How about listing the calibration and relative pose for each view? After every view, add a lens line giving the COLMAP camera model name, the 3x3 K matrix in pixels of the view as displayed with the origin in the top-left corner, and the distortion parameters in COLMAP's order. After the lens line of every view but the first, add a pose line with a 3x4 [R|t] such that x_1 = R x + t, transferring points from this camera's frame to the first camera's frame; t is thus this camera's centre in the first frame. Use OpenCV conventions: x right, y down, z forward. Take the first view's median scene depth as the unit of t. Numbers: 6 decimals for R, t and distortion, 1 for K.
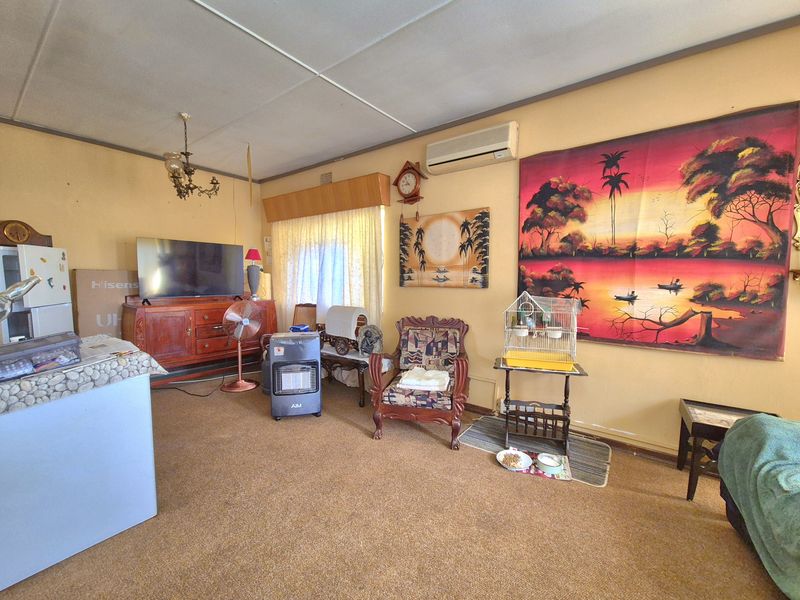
lens RADIAL K [[328.1, 0, 398.7], [0, 328.1, 301.5], [0, 0, 1]] dist [0.000727, 0.000185]
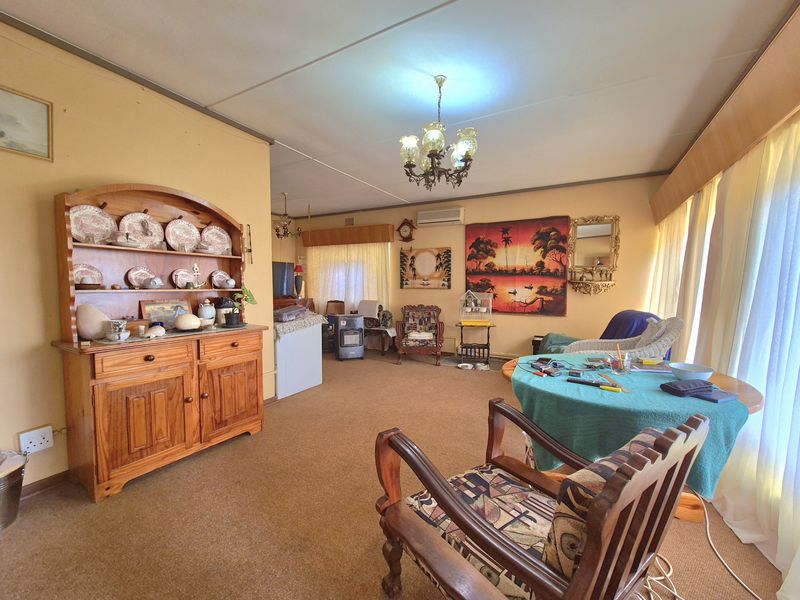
lens RADIAL K [[328.1, 0, 401.1], [0, 328.1, 300.0], [0, 0, 1]] dist [0.000727, 0.000185]
pose [[0.987146, -0.009003, 0.159565, -0.352658], [0.012654, 0.999681, -0.021876, 0.068193], [-0.159318, 0.023614, 0.986945, -0.928142]]
